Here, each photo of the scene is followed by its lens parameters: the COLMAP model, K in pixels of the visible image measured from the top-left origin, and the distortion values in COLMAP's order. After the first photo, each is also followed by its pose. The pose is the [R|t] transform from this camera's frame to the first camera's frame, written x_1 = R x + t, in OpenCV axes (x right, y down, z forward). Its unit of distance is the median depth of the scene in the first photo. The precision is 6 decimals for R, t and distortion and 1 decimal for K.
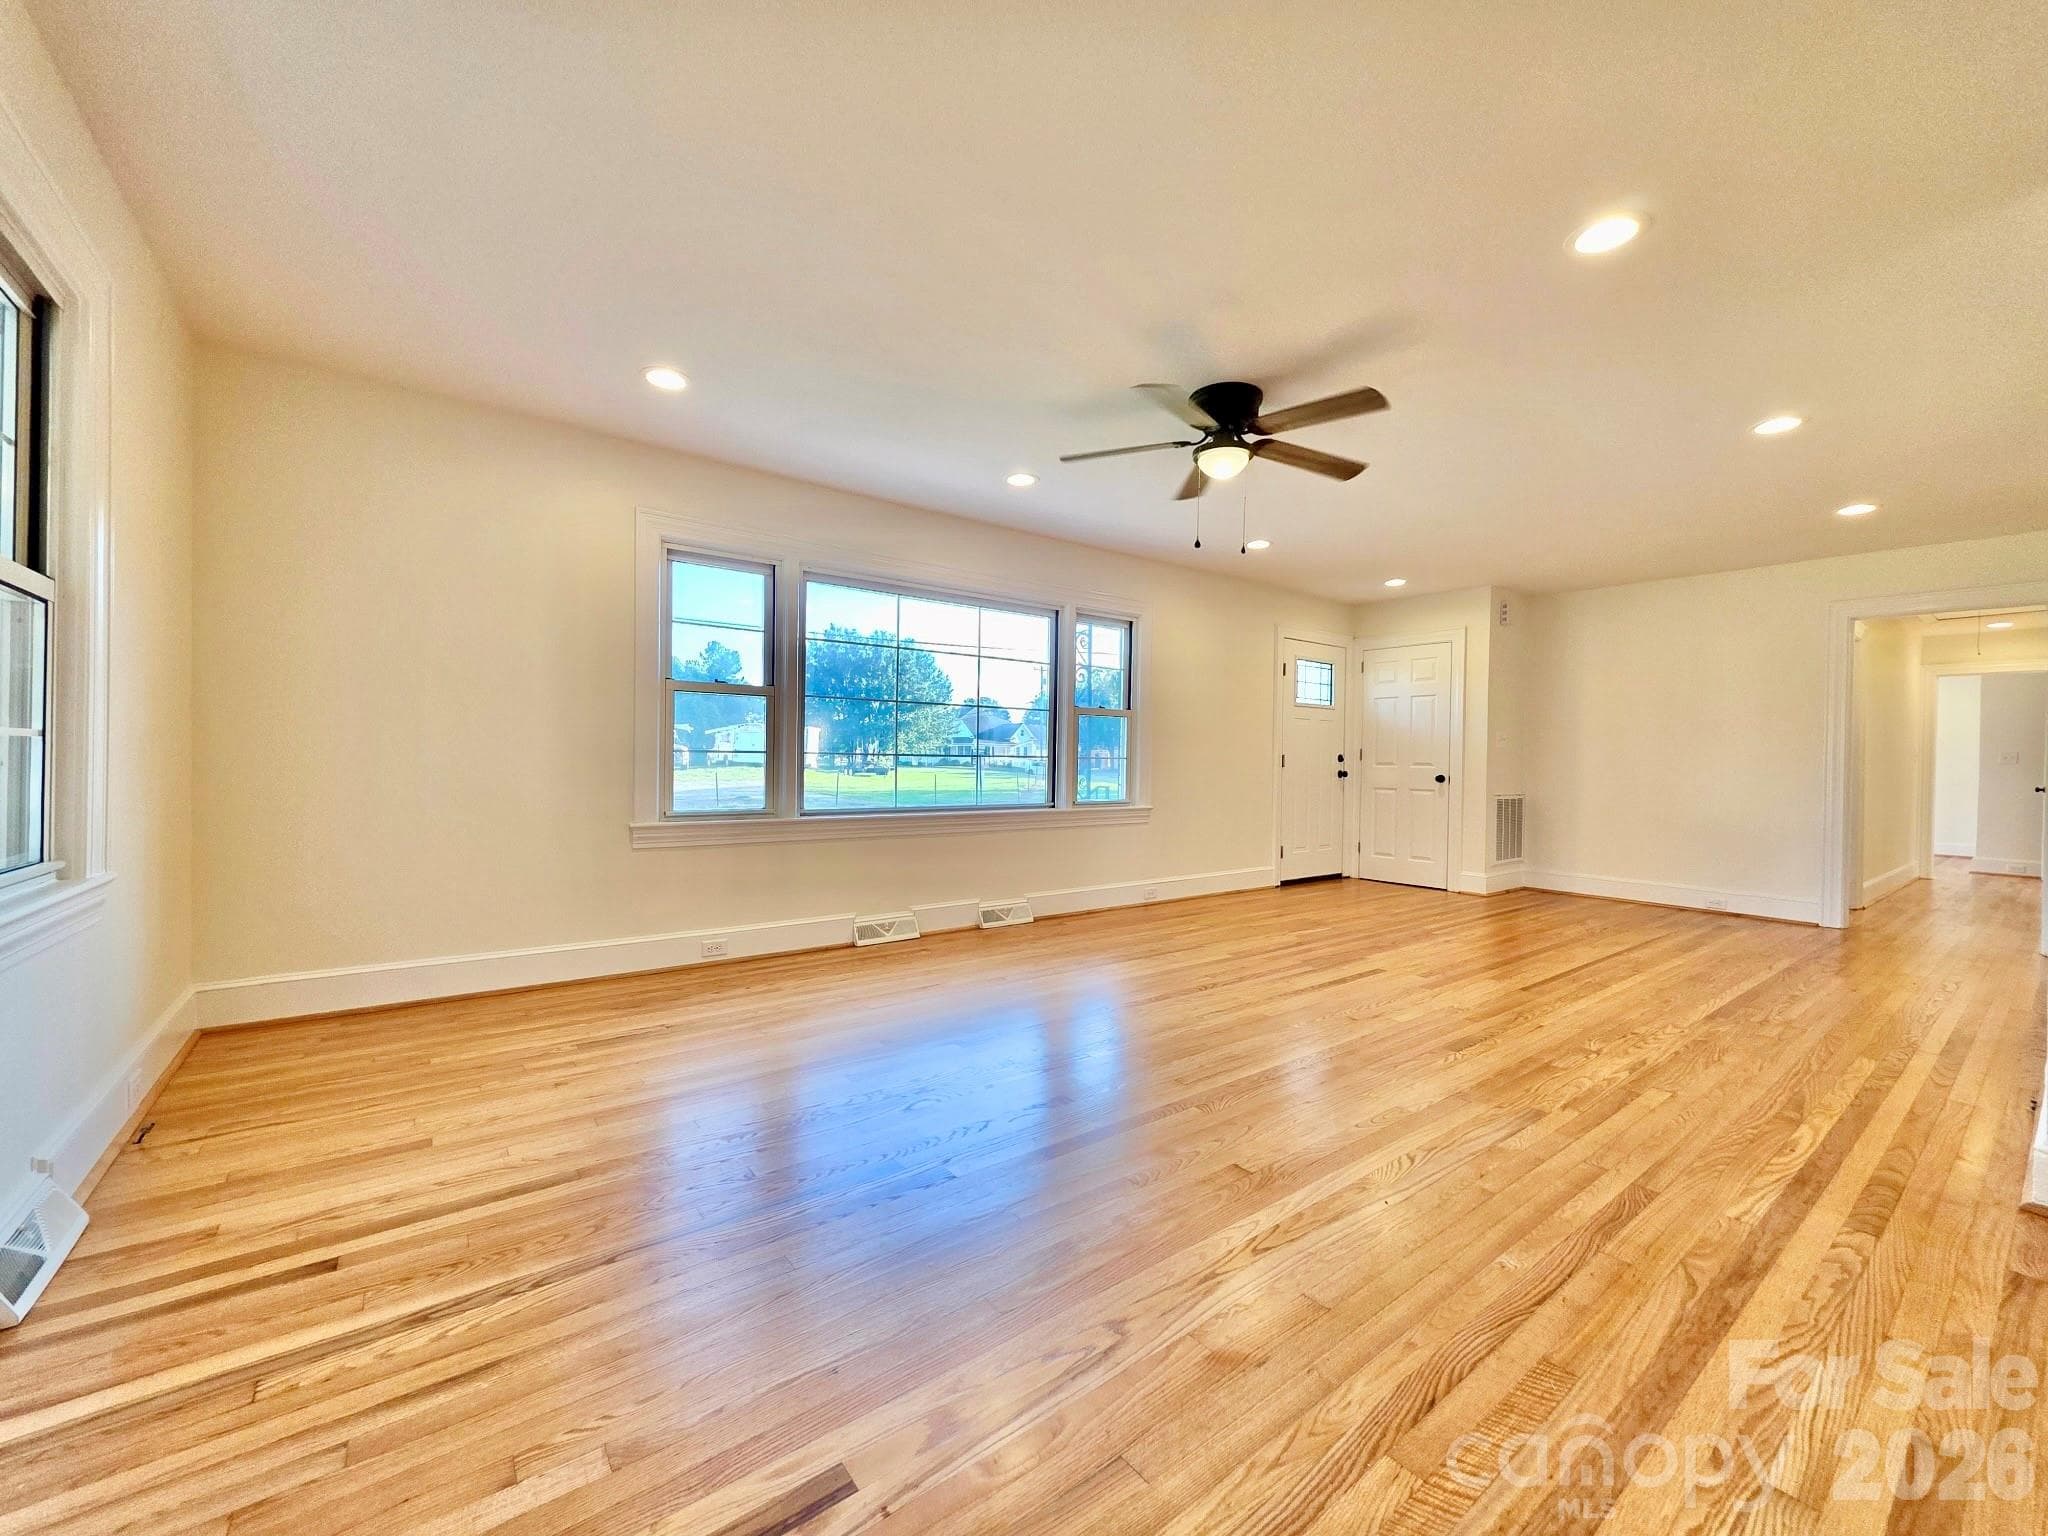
lens RADIAL K [[826.3, 0, 1024.0], [0, 826.3, 768.0], [0, 0, 1]] dist [0.001520, 0.000229]
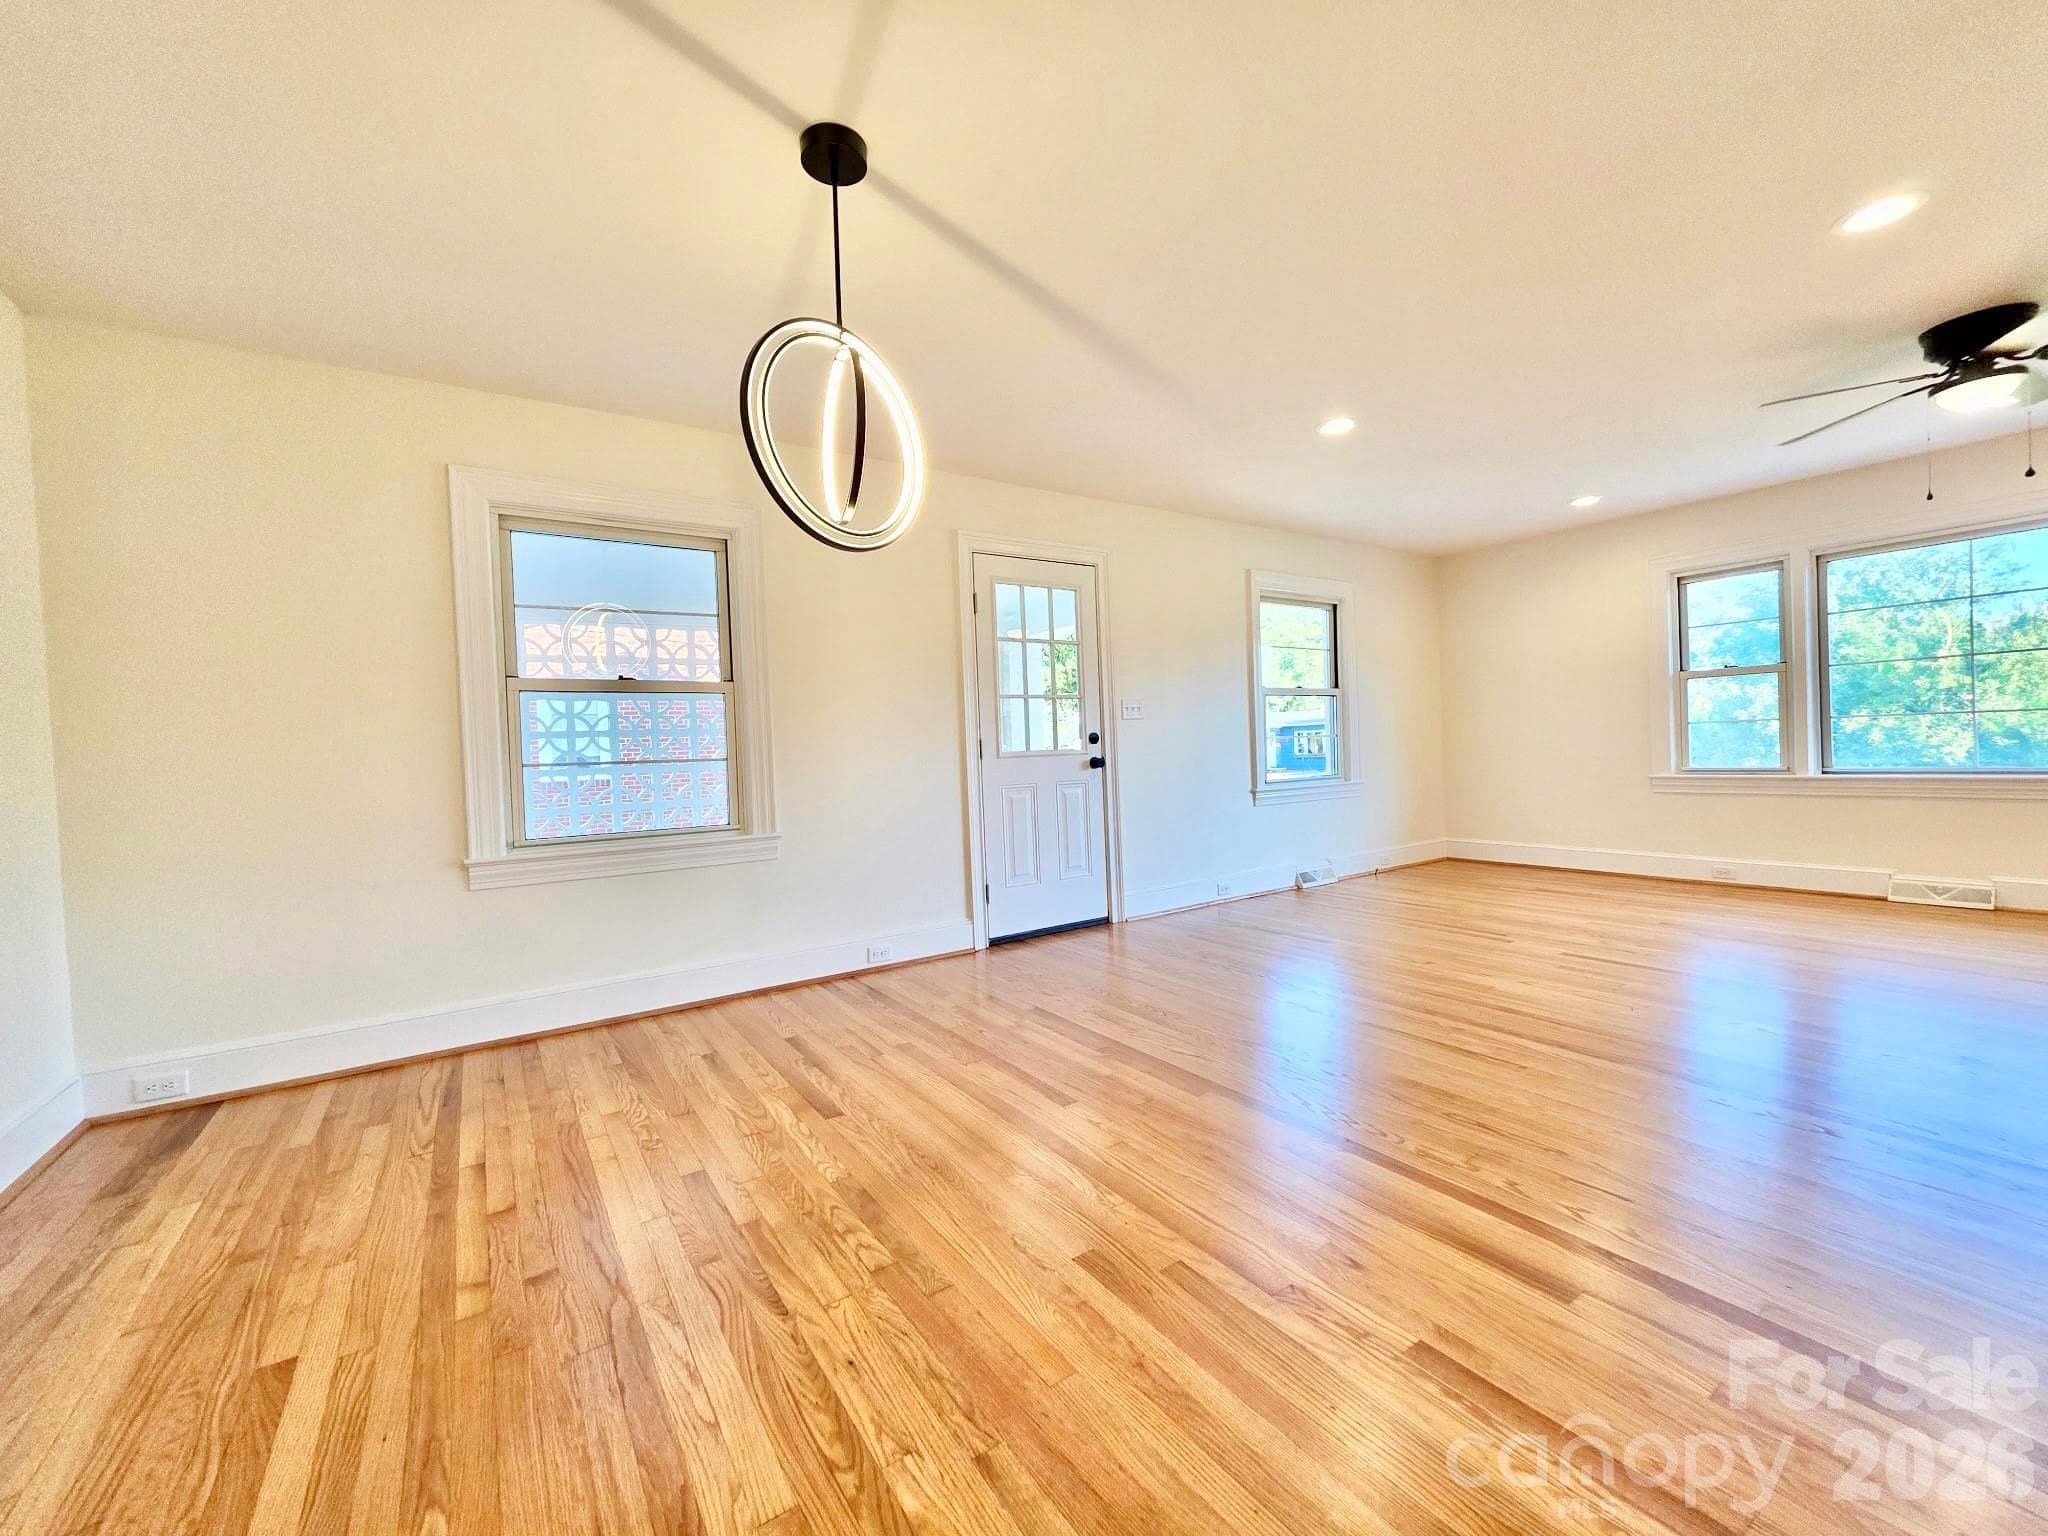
lens RADIAL K [[826.3, 0, 1024.0], [0, 826.3, 768.0], [0, 0, 1]] dist [0.001520, 0.000229]
pose [[-0.037736, 0.013142, -0.999201, 0.704277], [0.025492, 0.999601, 0.012185, 0.006332], [0.998963, -0.025012, -0.038056, 0.010337]]
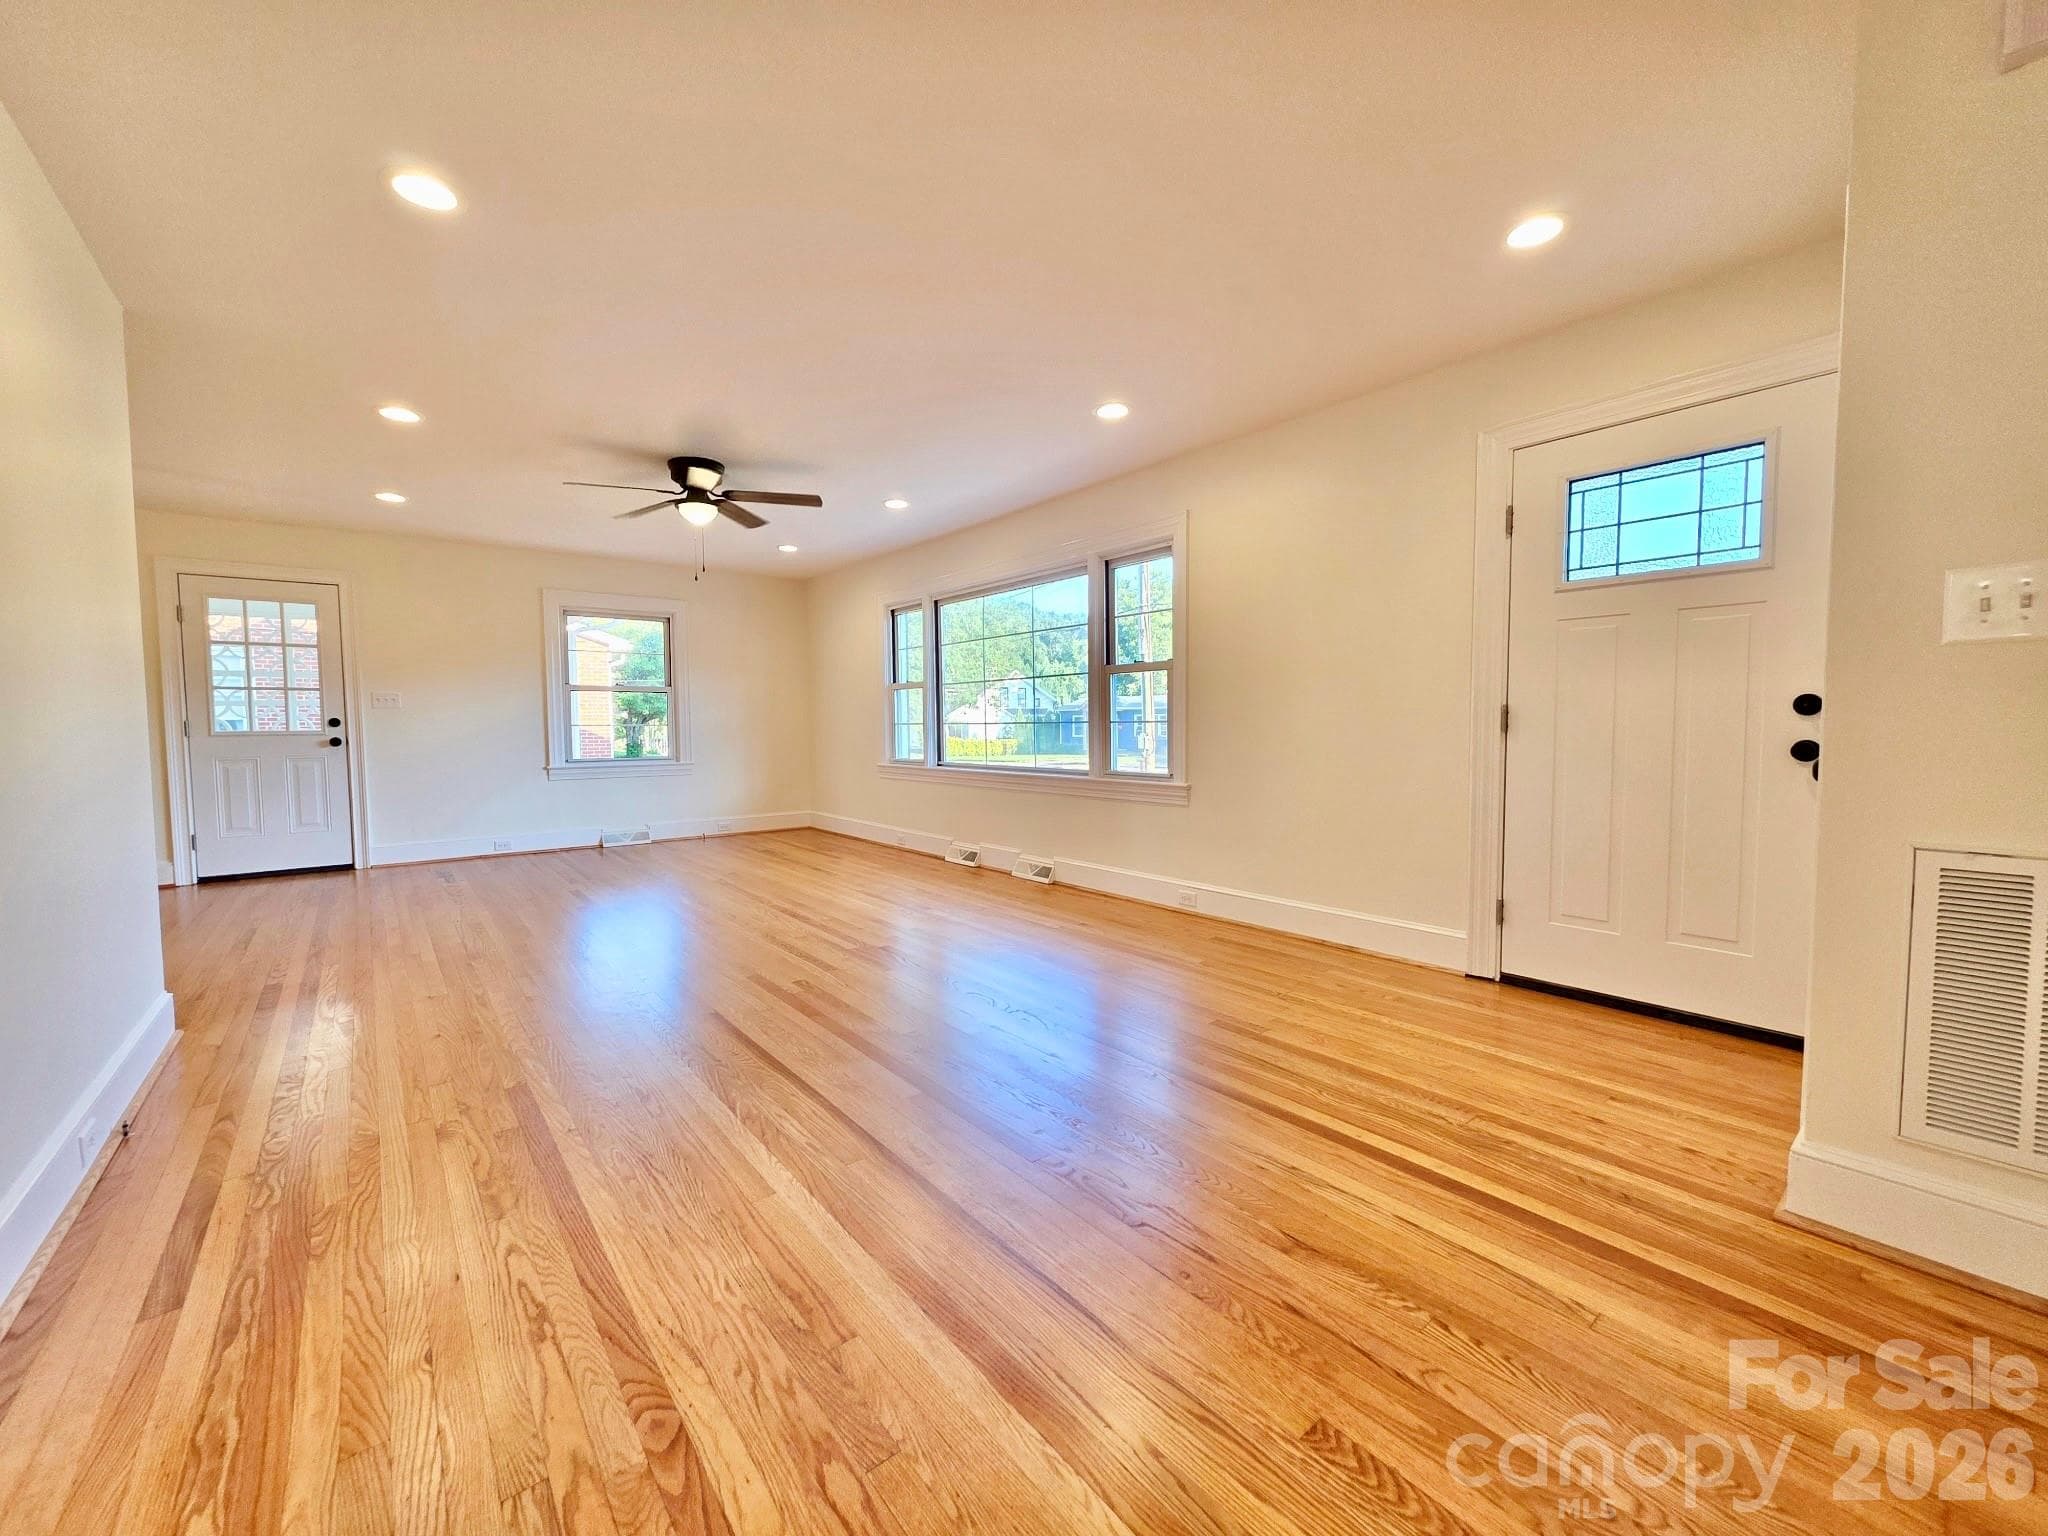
lens RADIAL K [[823.7, 0, 1024.0], [0, 823.7, 768.0], [0, 0, 1]] dist [0.000500, 0.000133]
pose [[0.029834, 0.043001, -0.998629, 0.937335], [-0.001245, 0.999075, 0.042983, 0.000137], [0.999554, -0.000039, 0.029860, 0.868001]]
